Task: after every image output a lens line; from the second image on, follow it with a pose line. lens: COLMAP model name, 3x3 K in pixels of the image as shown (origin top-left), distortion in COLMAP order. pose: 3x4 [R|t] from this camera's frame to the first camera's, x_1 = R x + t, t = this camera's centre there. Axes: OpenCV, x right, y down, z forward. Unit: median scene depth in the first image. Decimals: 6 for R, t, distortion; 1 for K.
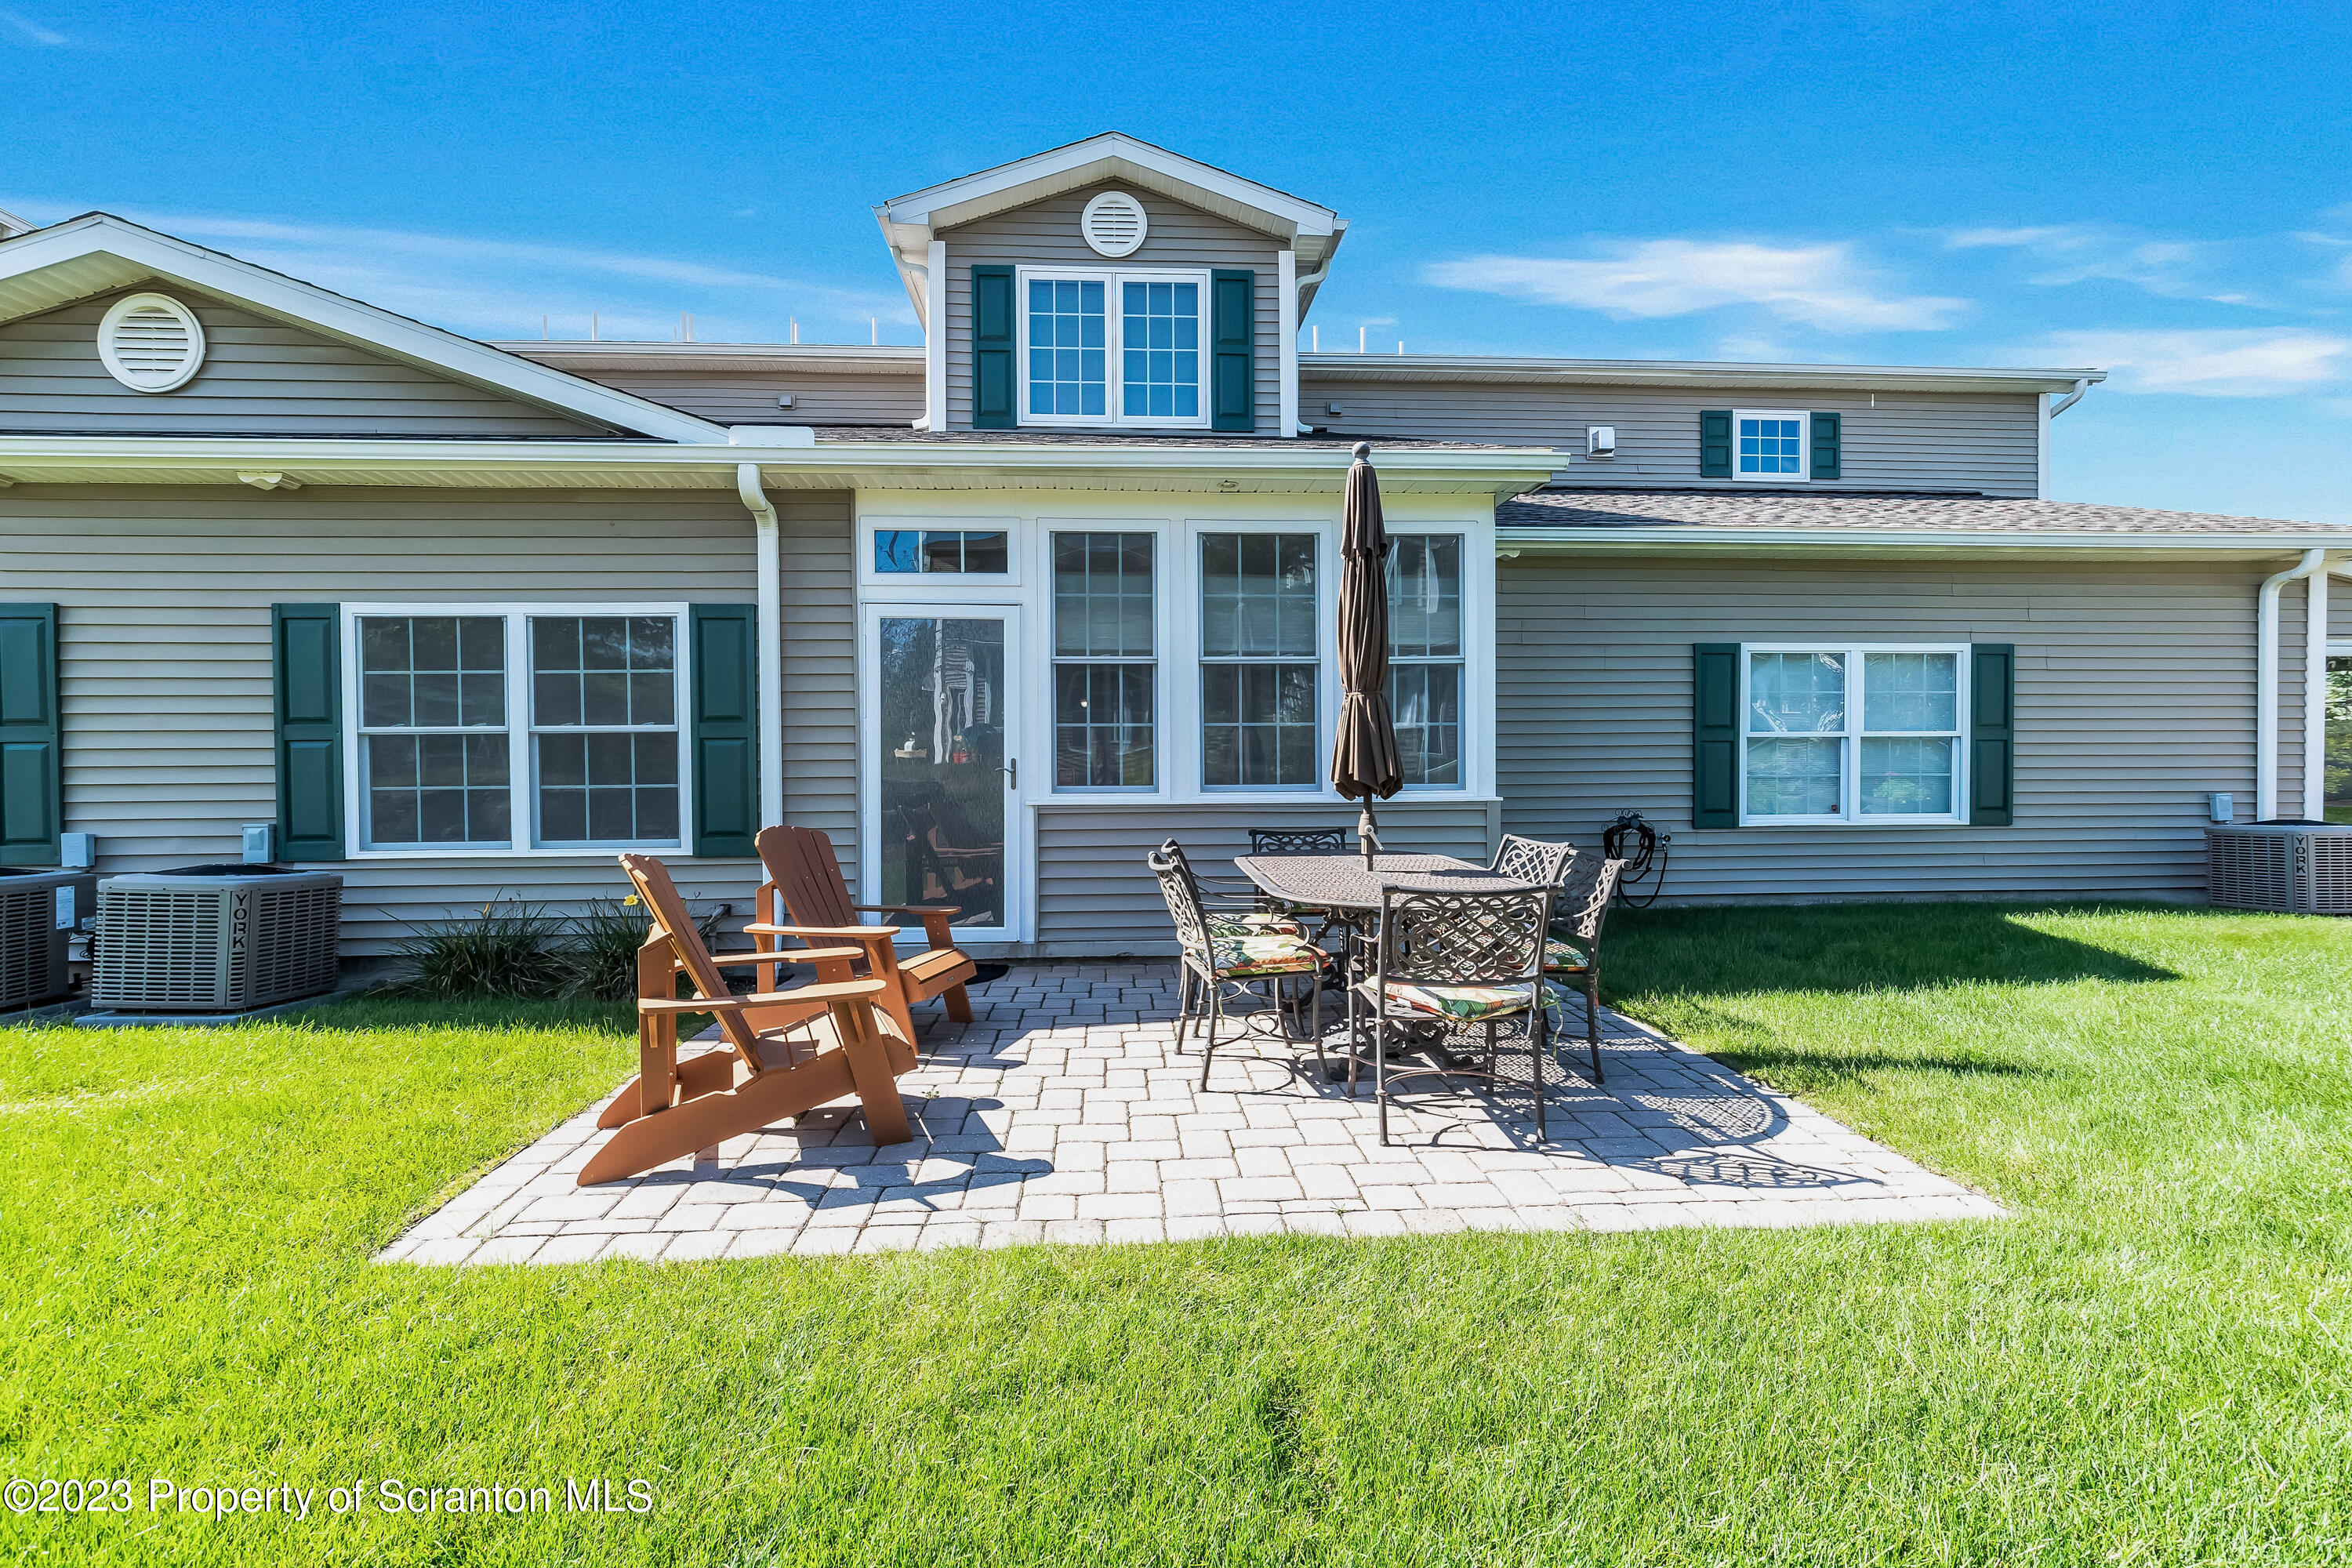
lens RADIAL K [[1071.2, 0, 1179.4], [0, 1071.2, 803.2], [0, 0, 1]] dist [0.001639, -0.001441]
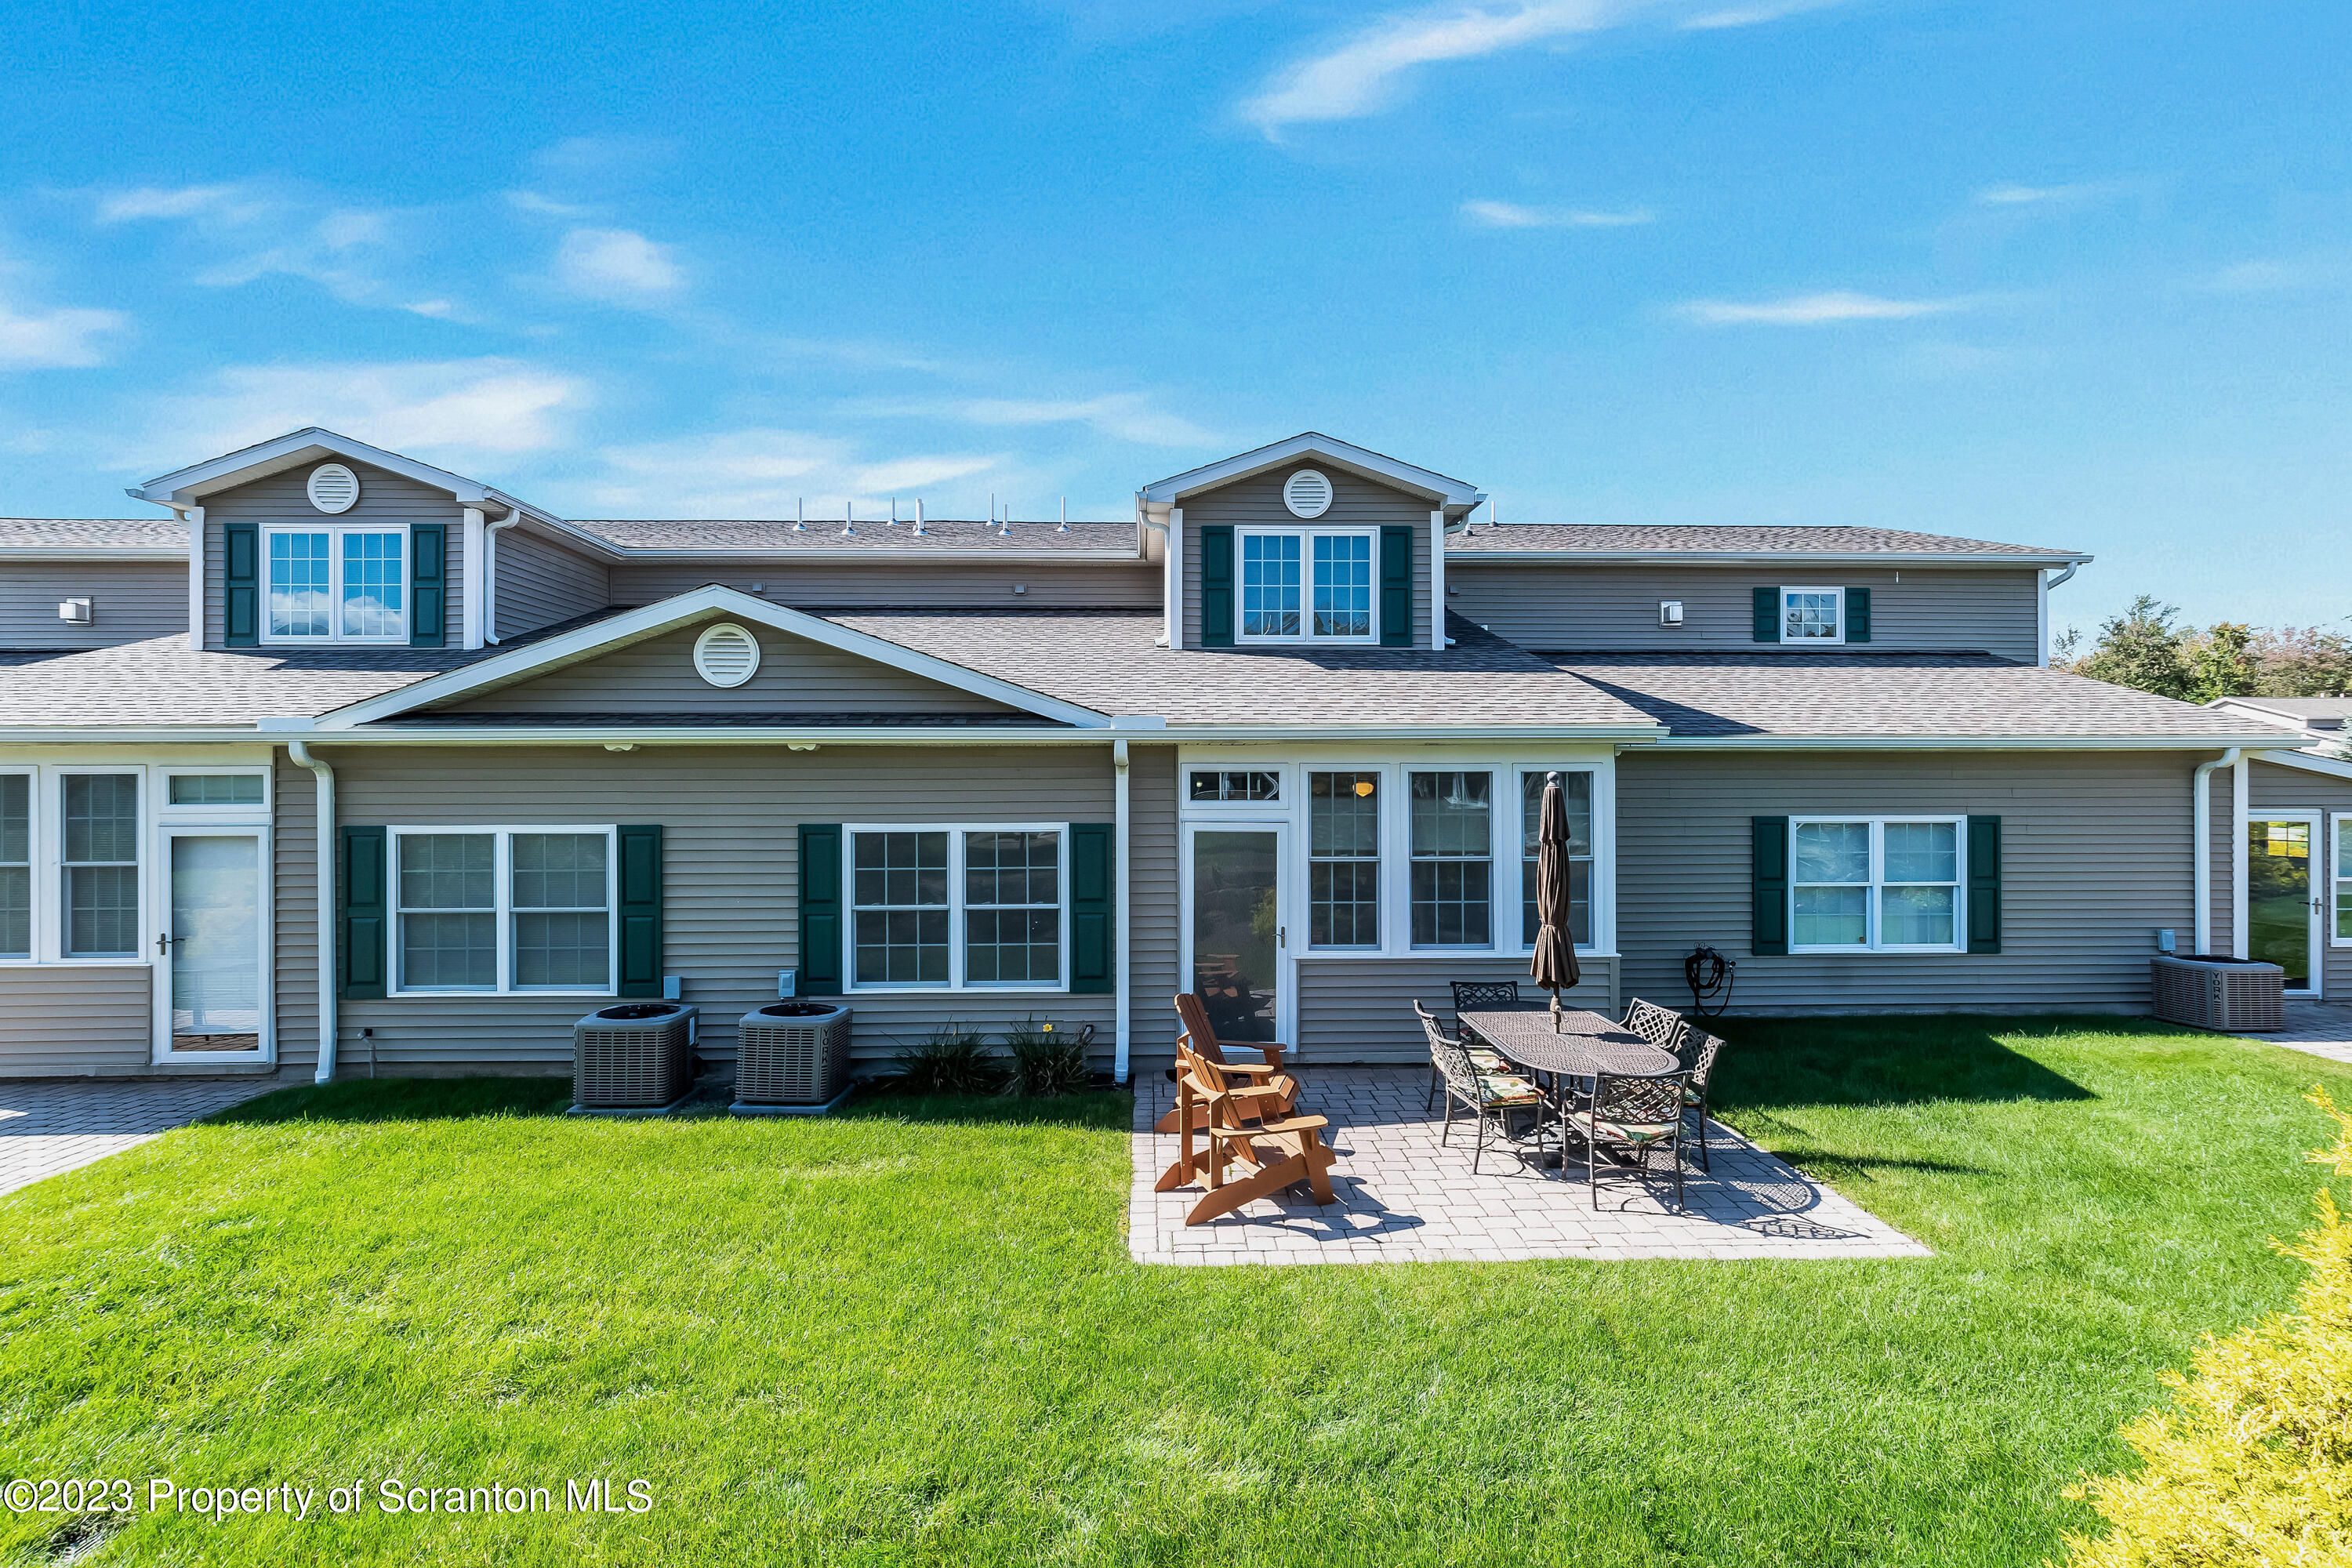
lens RADIAL K [[1071.2, 0, 1171.0], [0, 1071.2, 799.2], [0, 0, 1]] dist [0.001639, -0.001441]
pose [[0.999217, 0.002151, -0.039505, -0.256331], [-0.002877, 0.999828, -0.018332, -0.193116], [0.039459, 0.018432, 0.999051, -0.485558]]
